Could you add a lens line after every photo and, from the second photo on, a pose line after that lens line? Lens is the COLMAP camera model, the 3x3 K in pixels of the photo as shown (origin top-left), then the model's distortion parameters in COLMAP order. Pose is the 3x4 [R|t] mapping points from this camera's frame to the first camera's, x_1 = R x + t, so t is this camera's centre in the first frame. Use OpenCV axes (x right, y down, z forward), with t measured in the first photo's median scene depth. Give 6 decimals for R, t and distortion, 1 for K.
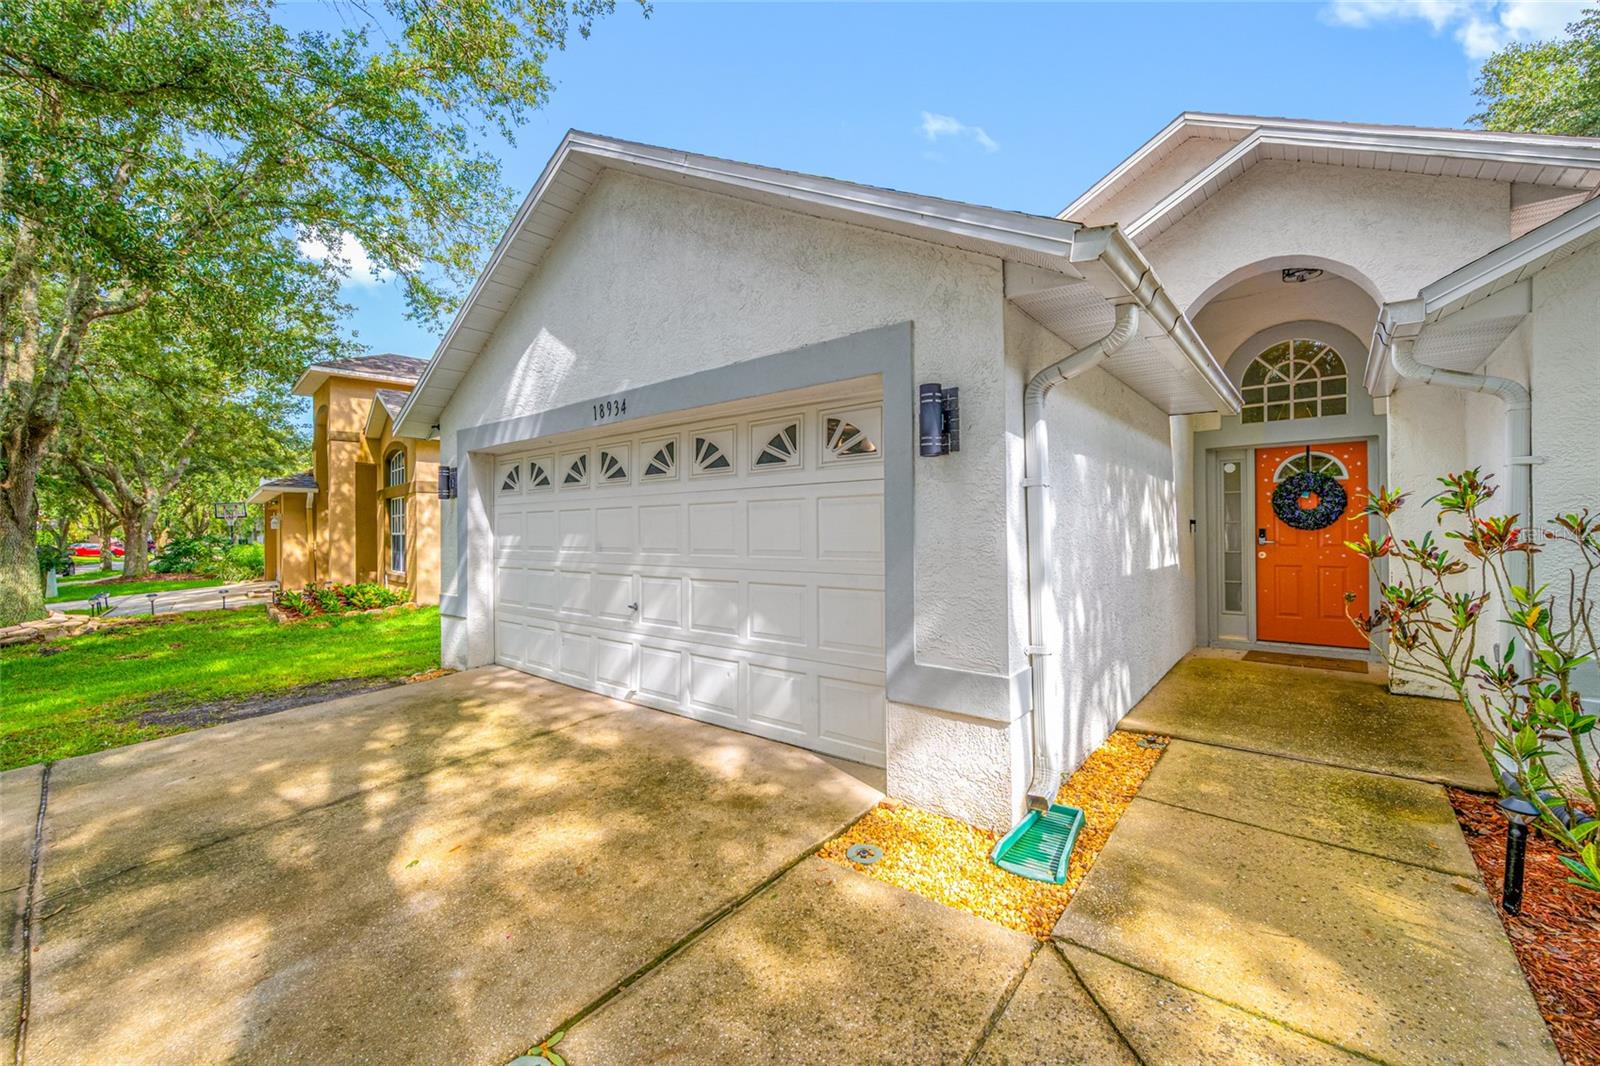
lens RADIAL K [[637.9, 0, 807.0], [0, 637.9, 523.7], [0, 0, 1]] dist [-0.002323, -0.000040]
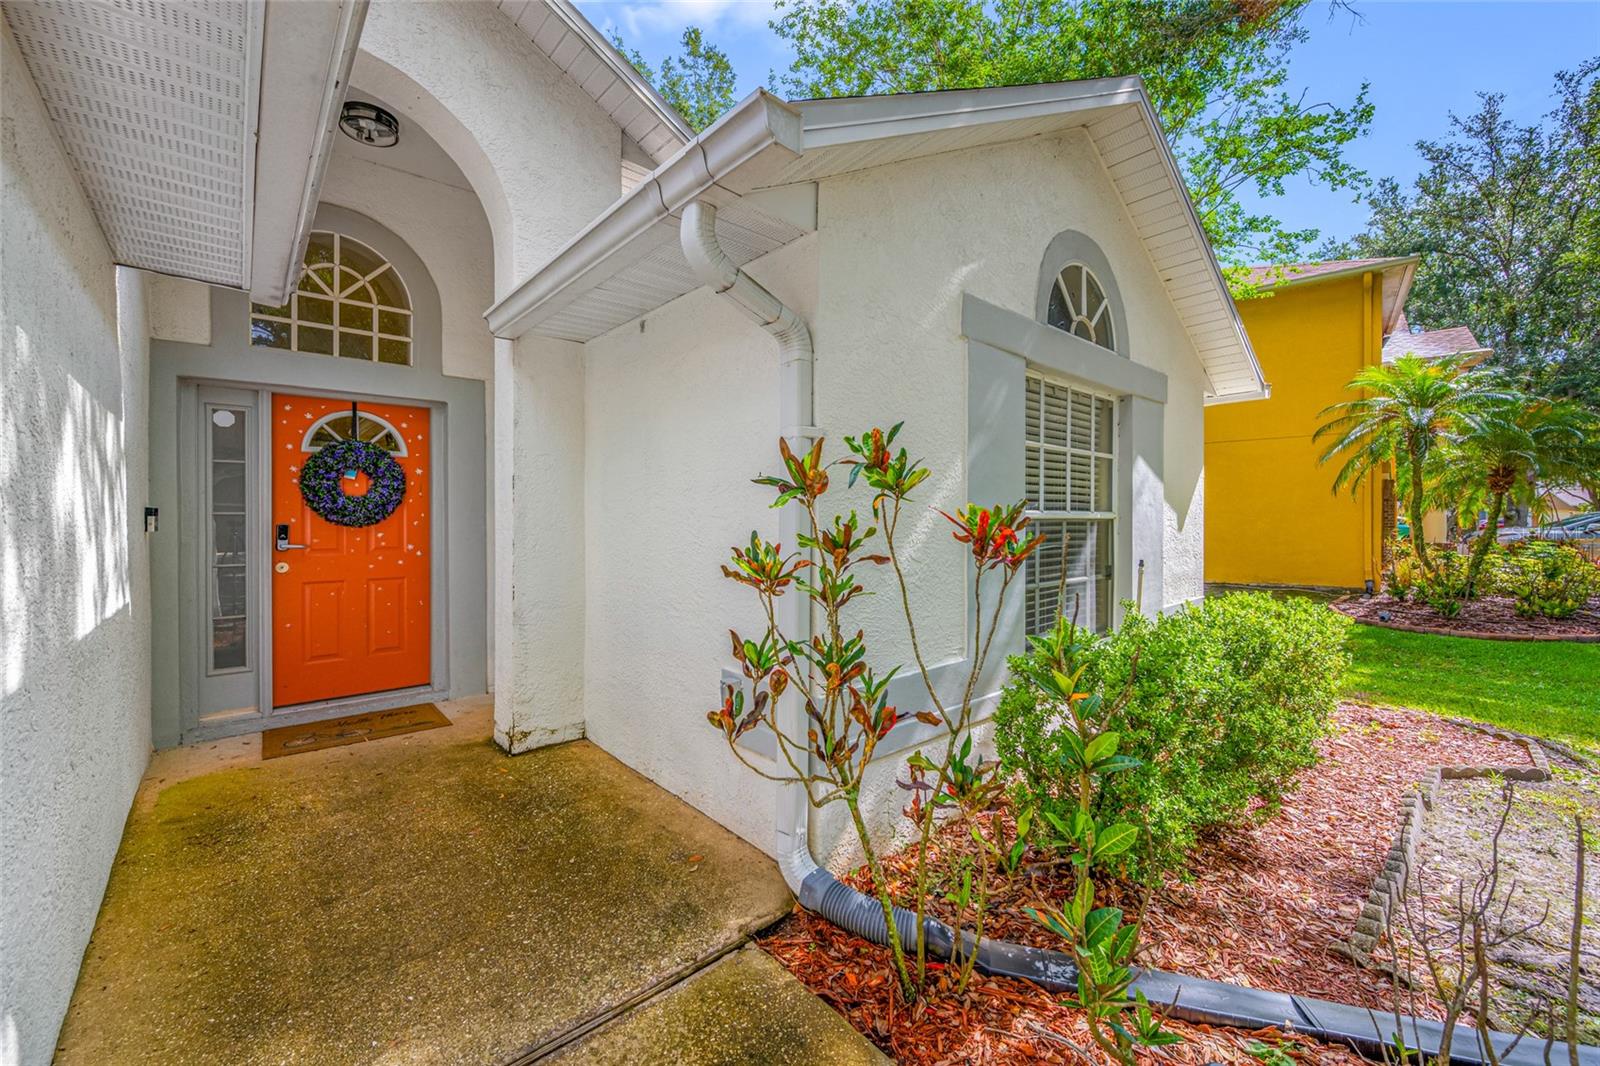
lens RADIAL K [[637.9, 0, 807.0], [0, 637.9, 523.7], [0, 0, 1]] dist [-0.002323, -0.000040]
pose [[0.152919, -0.005617, 0.988223, 0.211226], [-0.010113, 0.999923, 0.007248, -0.003493], [-0.988187, -0.011103, 0.152850, 0.464573]]
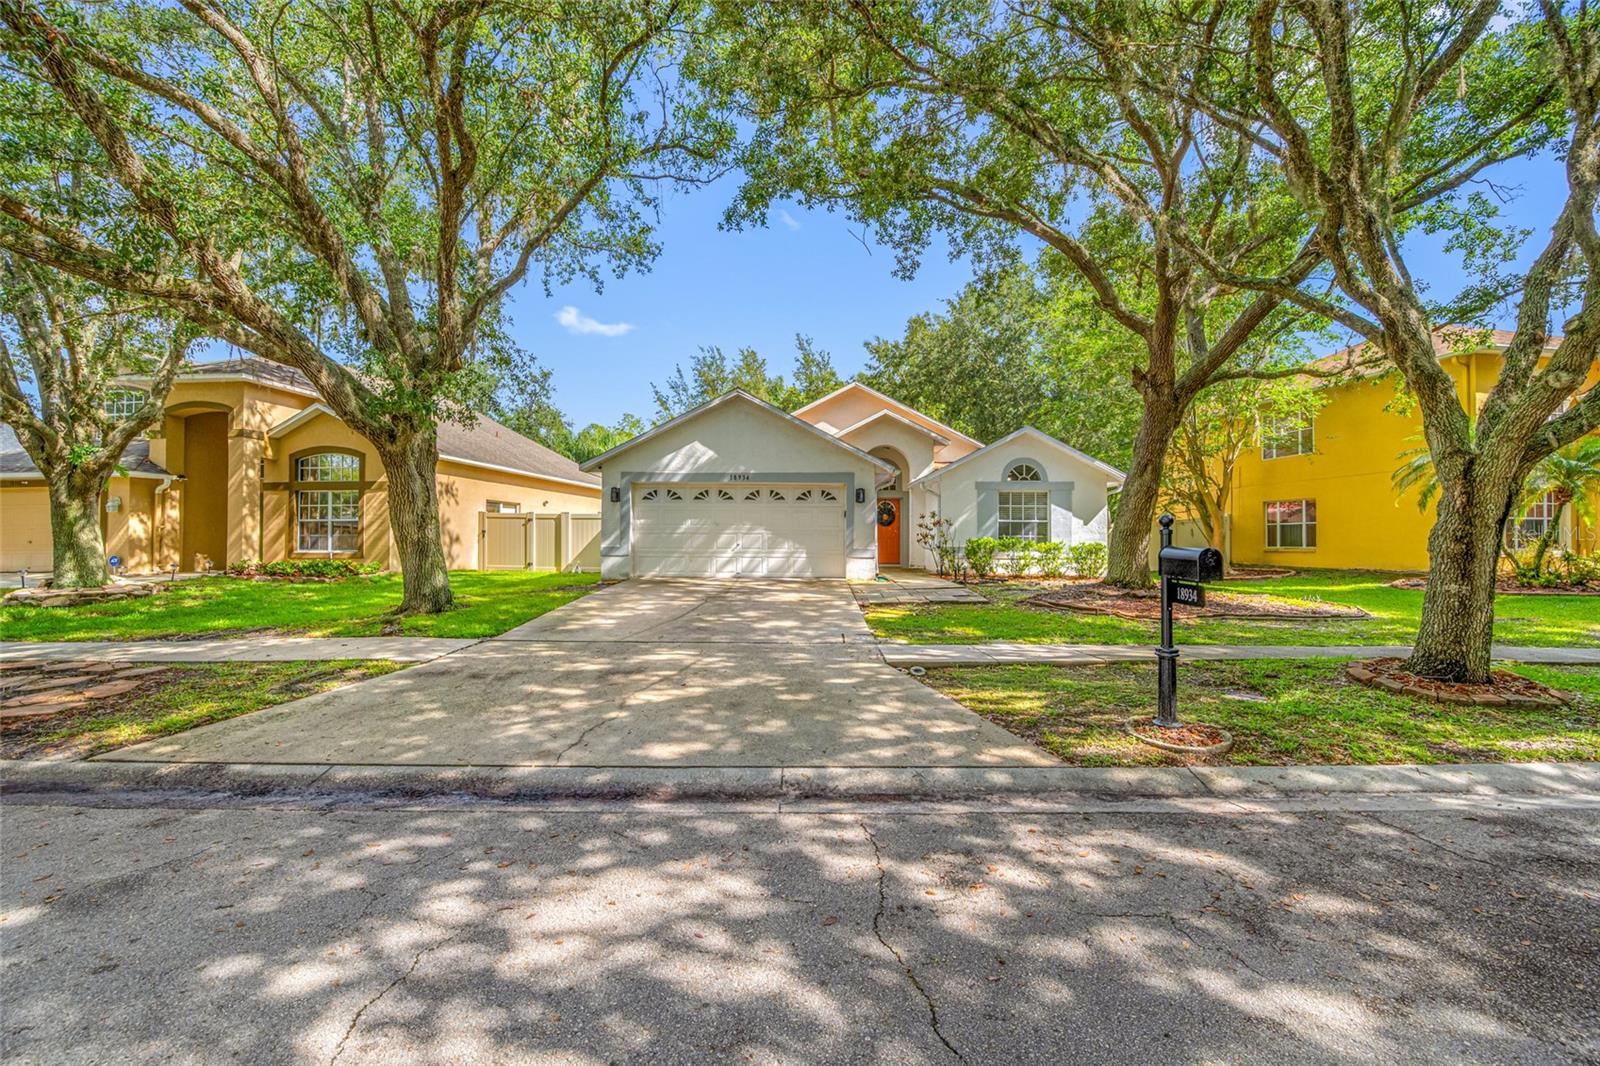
lens RADIAL K [[529.8, 0, 811.3], [0, 529.8, 537.6], [0, 0, 1]] dist [0.000024, 0.000008]
pose [[0.795175, 0.026578, 0.605797, -1.307171], [-0.019605, 0.999644, -0.018123, 0.122660], [-0.606062, 0.002535, 0.795413, -1.021132]]
